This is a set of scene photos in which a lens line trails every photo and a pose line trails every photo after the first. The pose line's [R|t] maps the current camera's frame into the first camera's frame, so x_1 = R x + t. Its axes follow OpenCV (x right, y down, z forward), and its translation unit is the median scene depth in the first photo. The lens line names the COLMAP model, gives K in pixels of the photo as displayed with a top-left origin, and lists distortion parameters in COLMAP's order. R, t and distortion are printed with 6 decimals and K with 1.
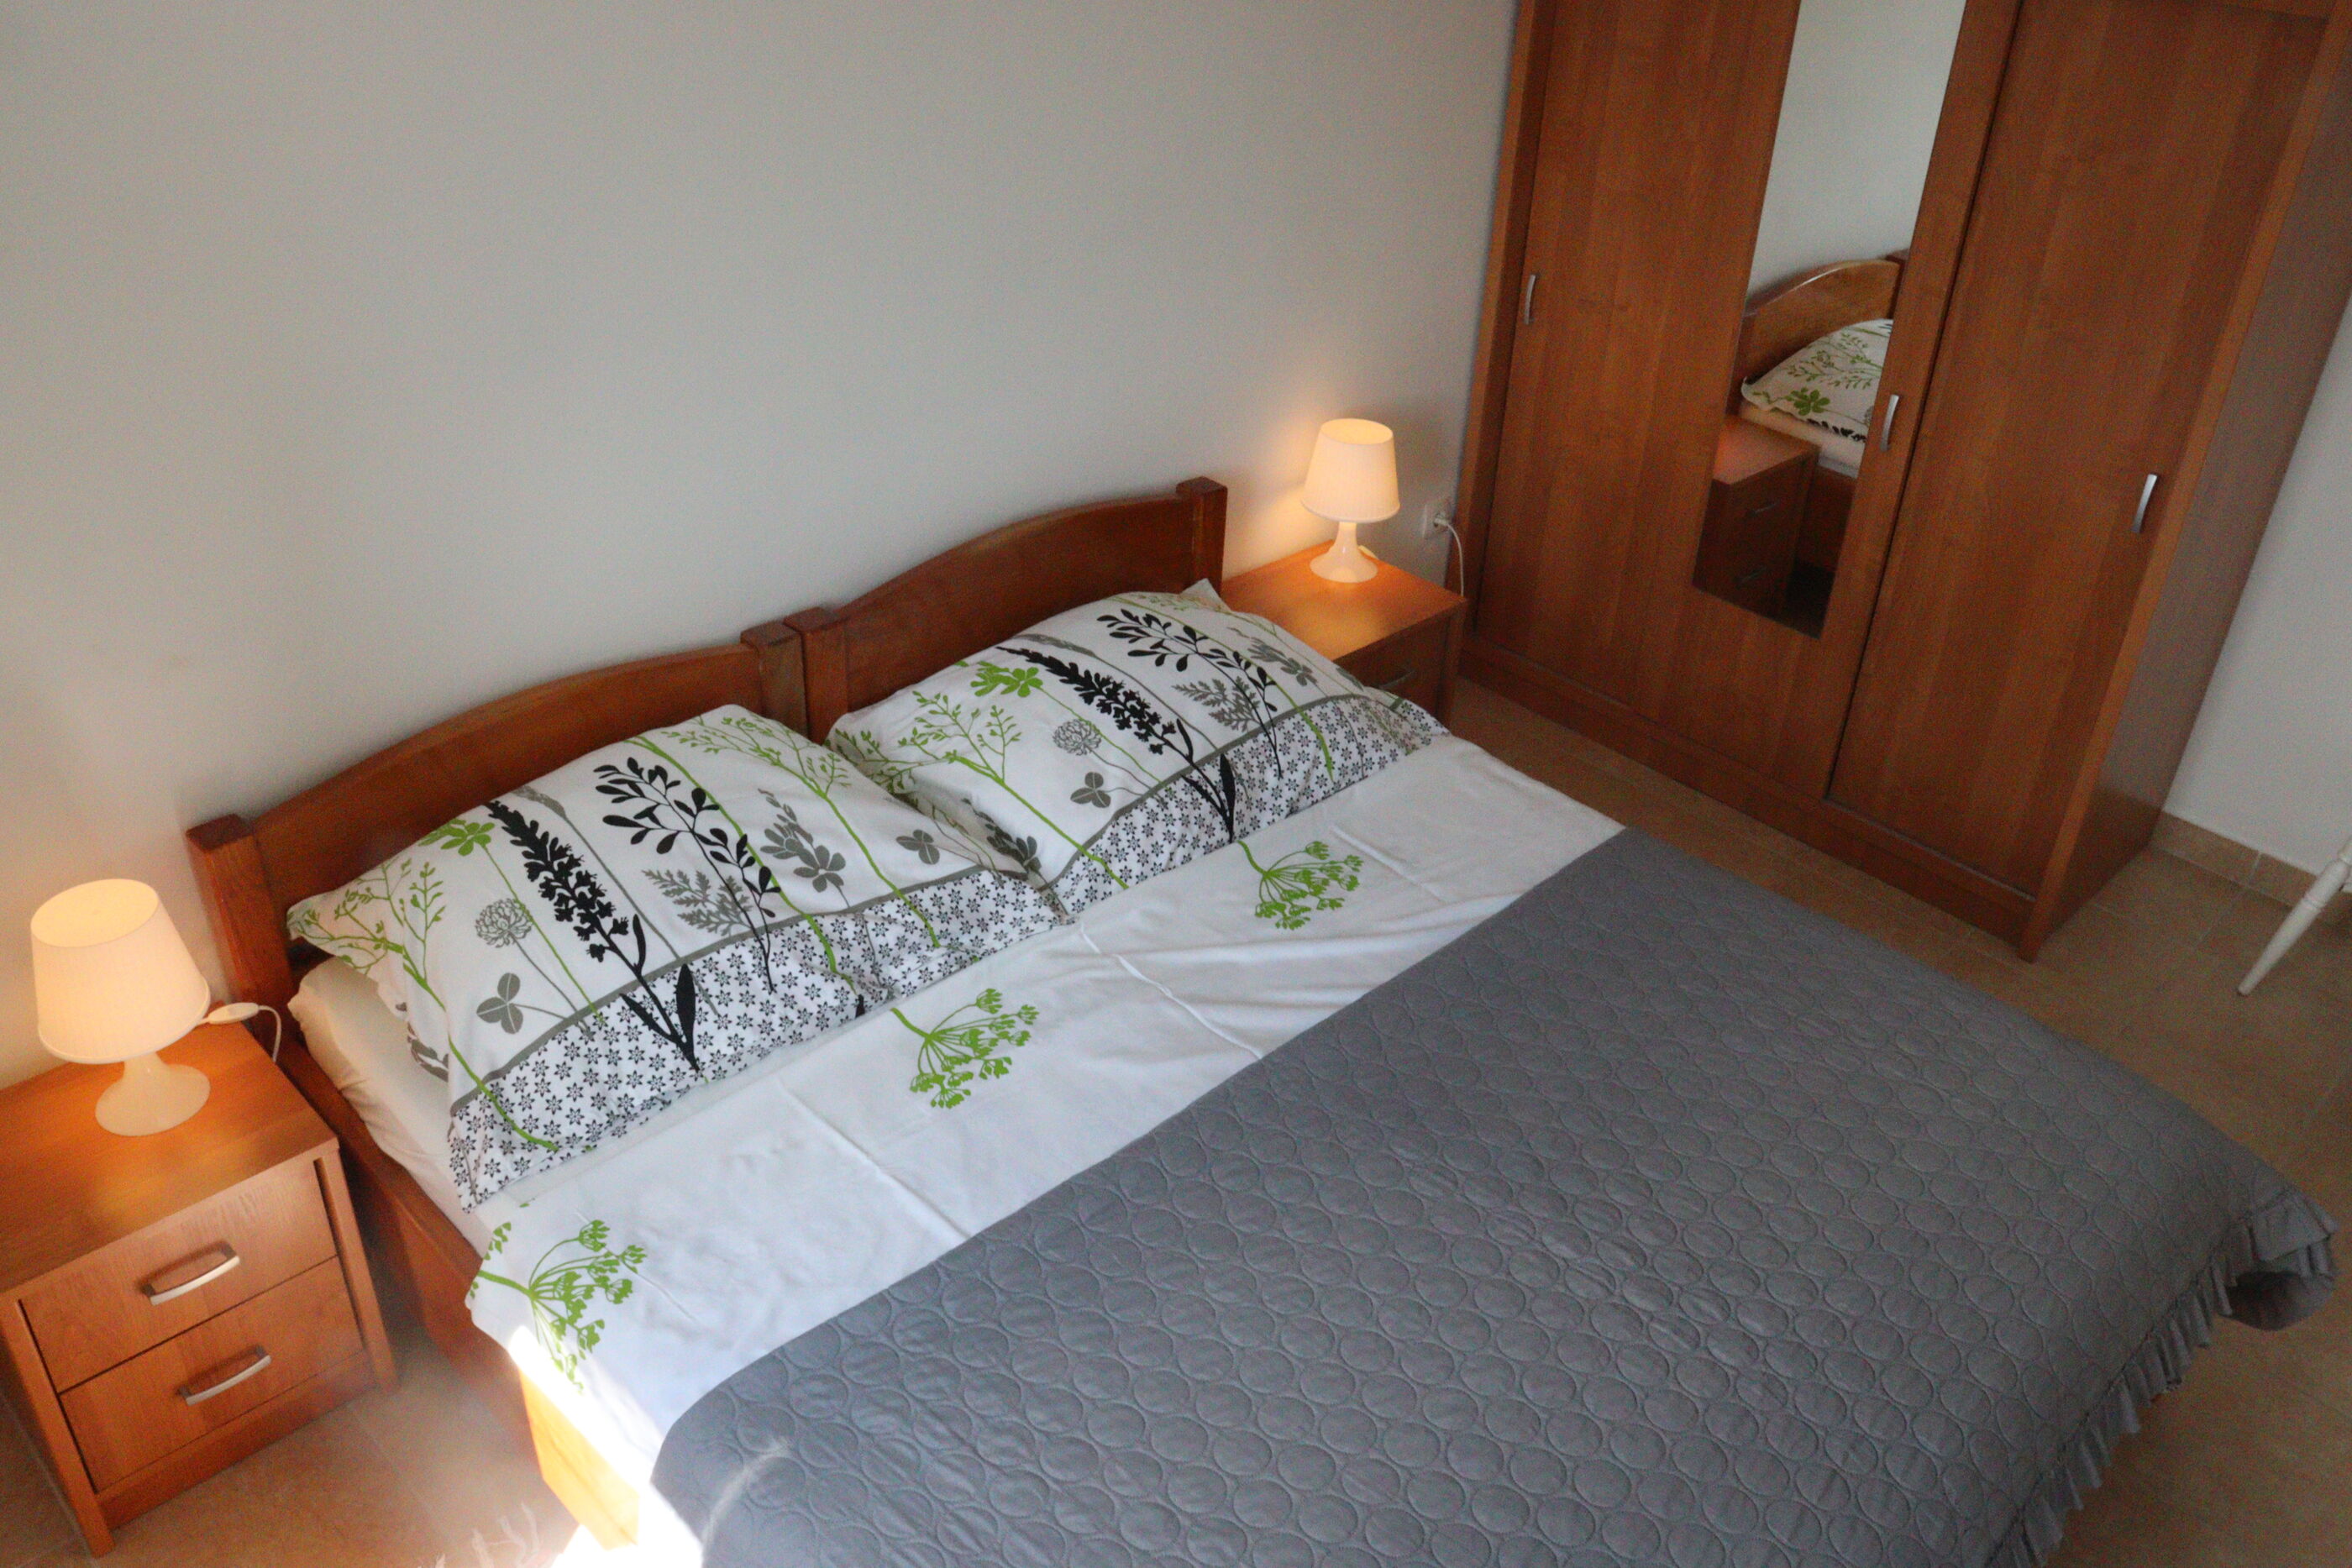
lens RADIAL K [[1935.4, 0, 1176.0], [0, 1935.4, 784.0], [0, 0, 1]] dist [-0.101916, -0.000132]
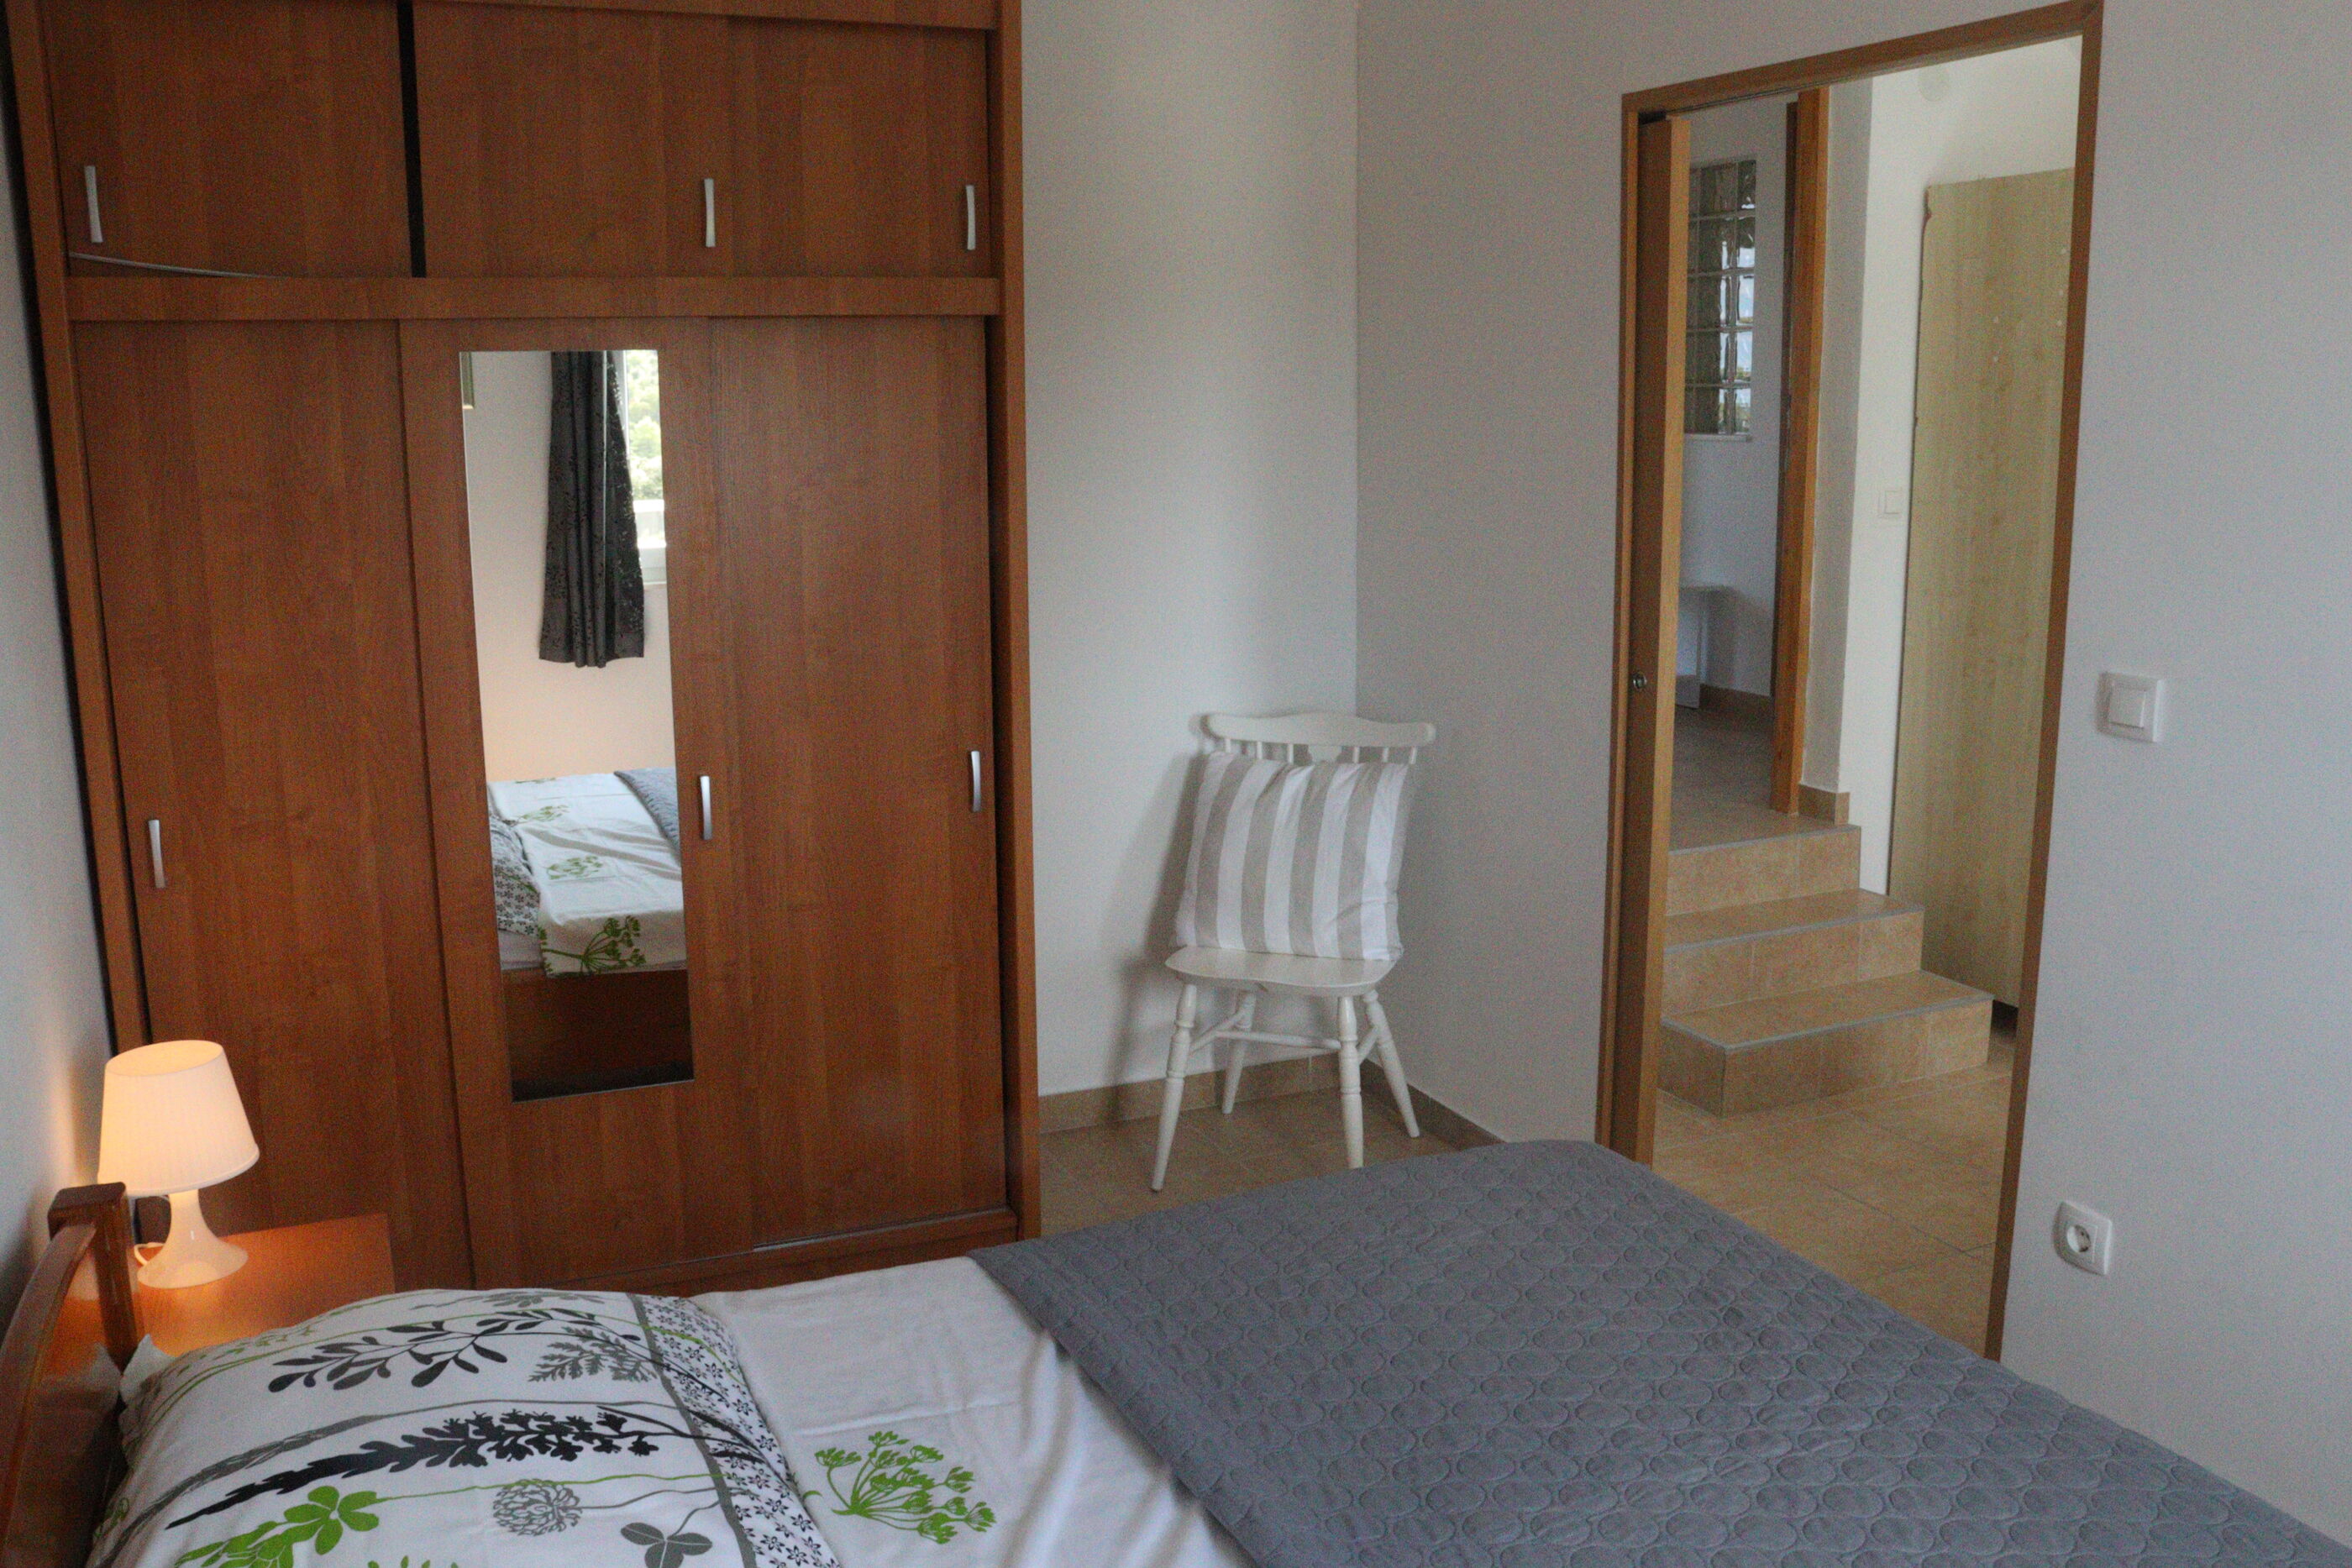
lens RADIAL K [[1941.3, 0, 1176.0], [0, 1941.3, 784.0], [0, 0, 1]] dist [-0.011027, -0.004908]
pose [[0.359457, -0.226309, 0.905304, -0.442060], [0.500186, 0.865735, 0.017815, -0.122254], [-0.787784, 0.446417, 0.424391, 0.480597]]
